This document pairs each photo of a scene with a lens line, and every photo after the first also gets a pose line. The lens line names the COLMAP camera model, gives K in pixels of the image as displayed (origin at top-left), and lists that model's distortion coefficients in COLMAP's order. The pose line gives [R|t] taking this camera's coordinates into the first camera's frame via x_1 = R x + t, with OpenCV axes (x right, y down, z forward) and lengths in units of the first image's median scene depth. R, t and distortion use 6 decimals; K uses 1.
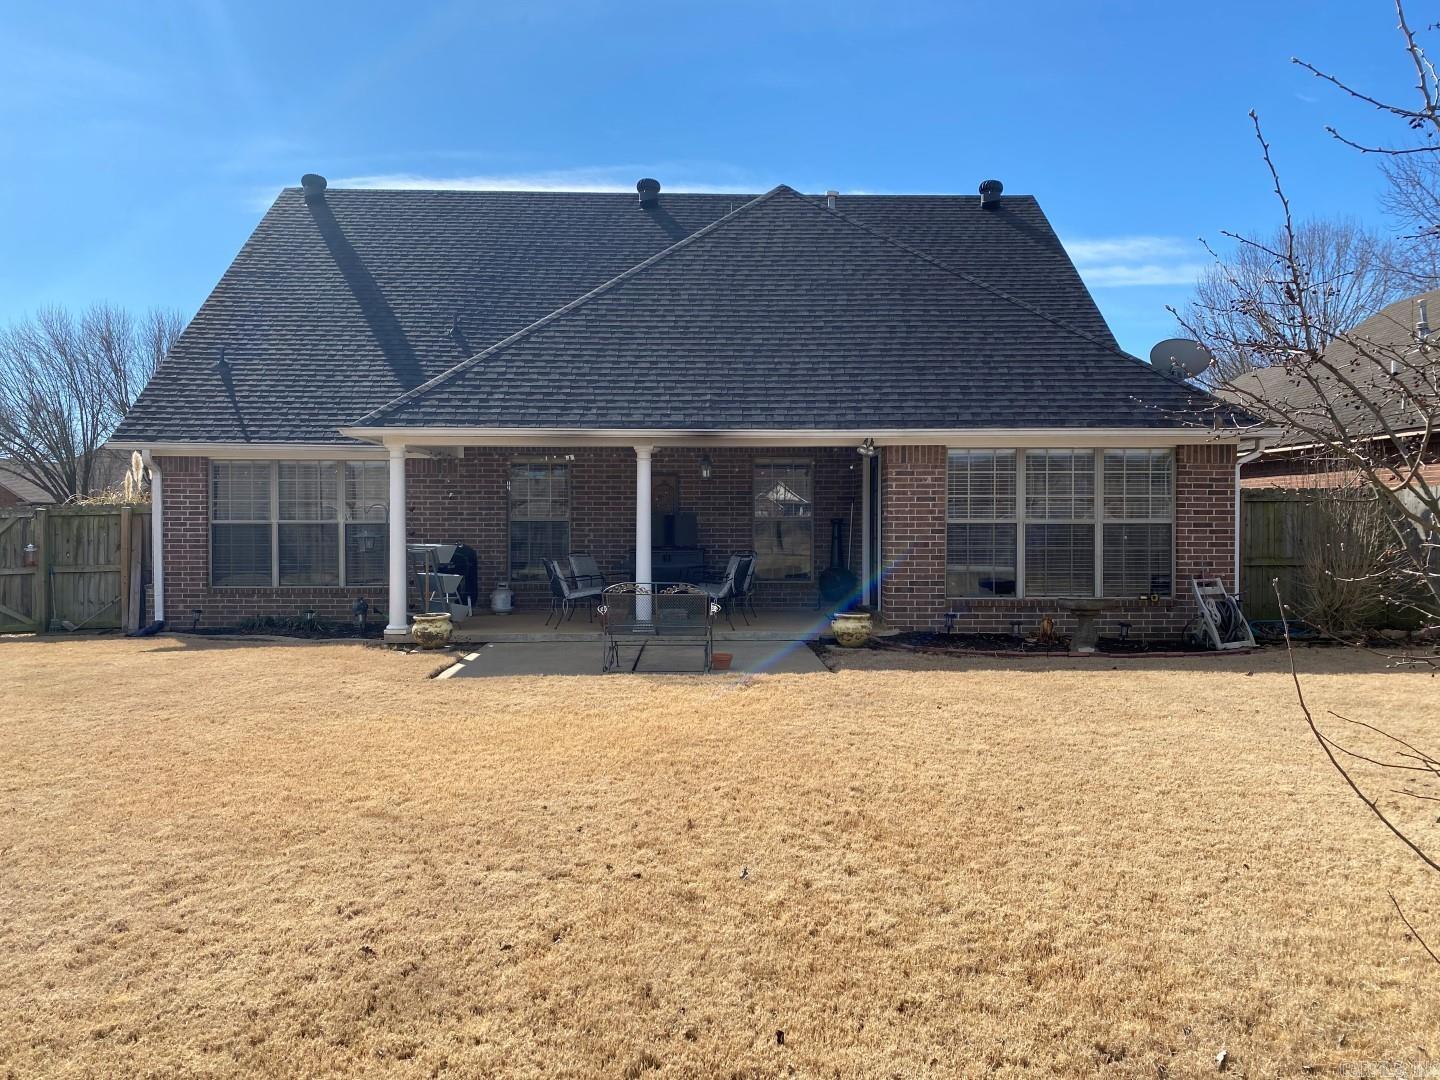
lens RADIAL K [[1080.9, 0, 727.6], [0, 1080.9, 540.8], [0, 0, 1]] dist [0.040058, -0.043482]
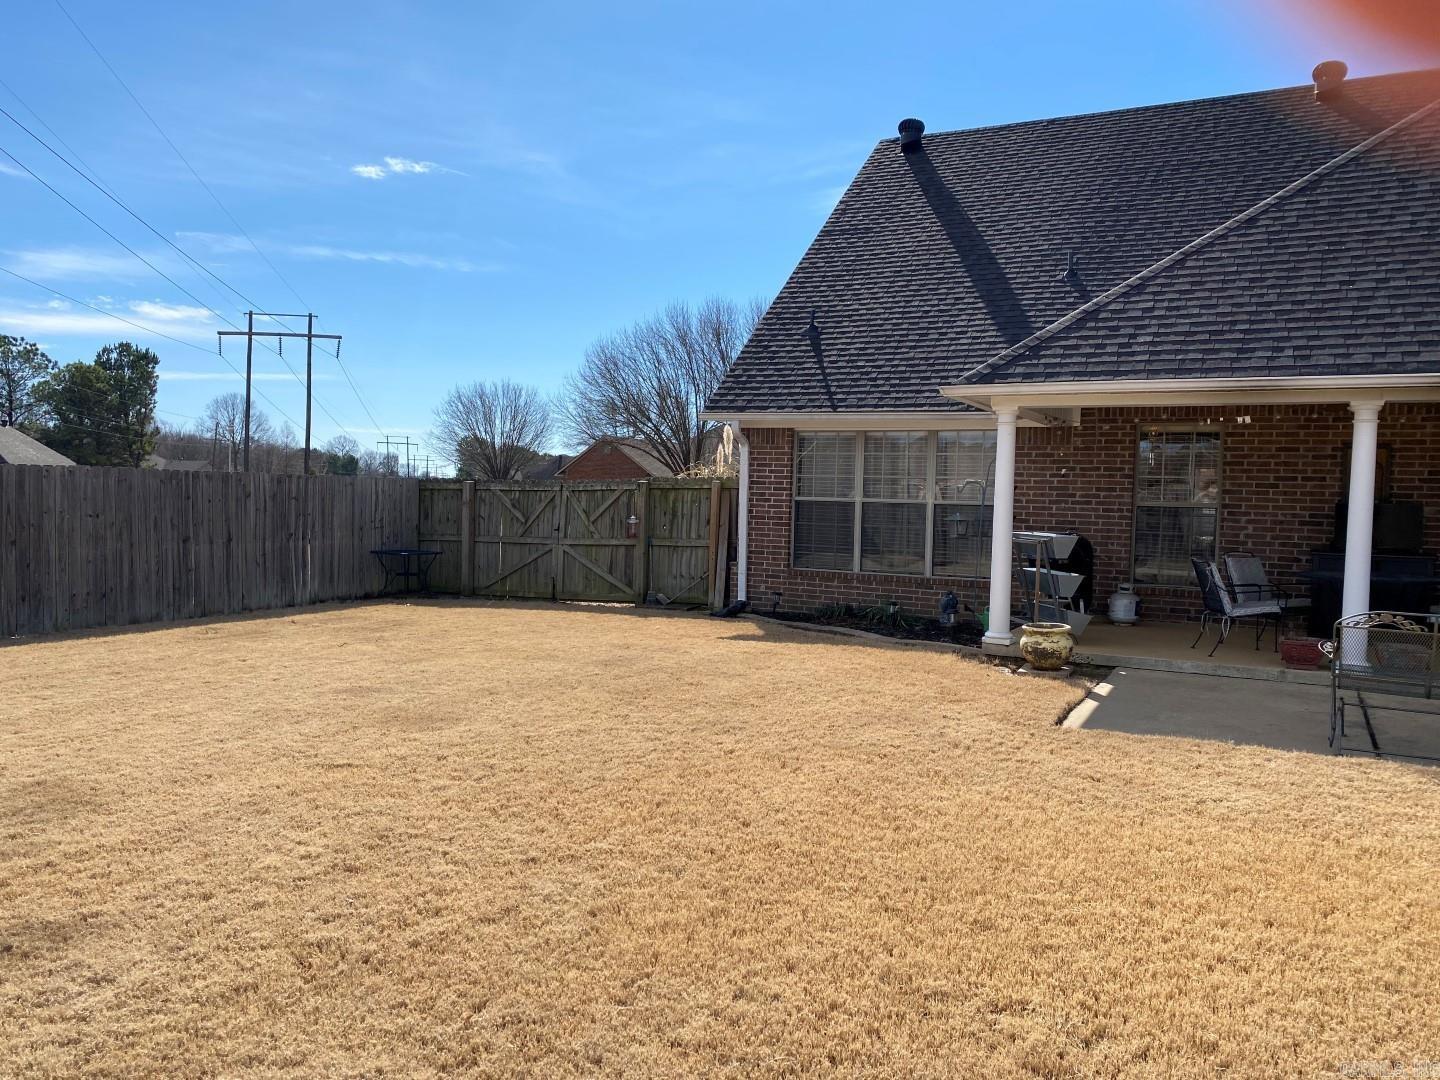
lens RADIAL K [[1080.9, 0, 721.5], [0, 1080.9, 544.4], [0, 0, 1]] dist [0.040058, -0.043482]
pose [[0.871063, 0.044422, -0.489158, -0.077909], [-0.034498, 0.998976, 0.029289, -0.003030], [0.489958, -0.008638, 0.871703, 0.169143]]
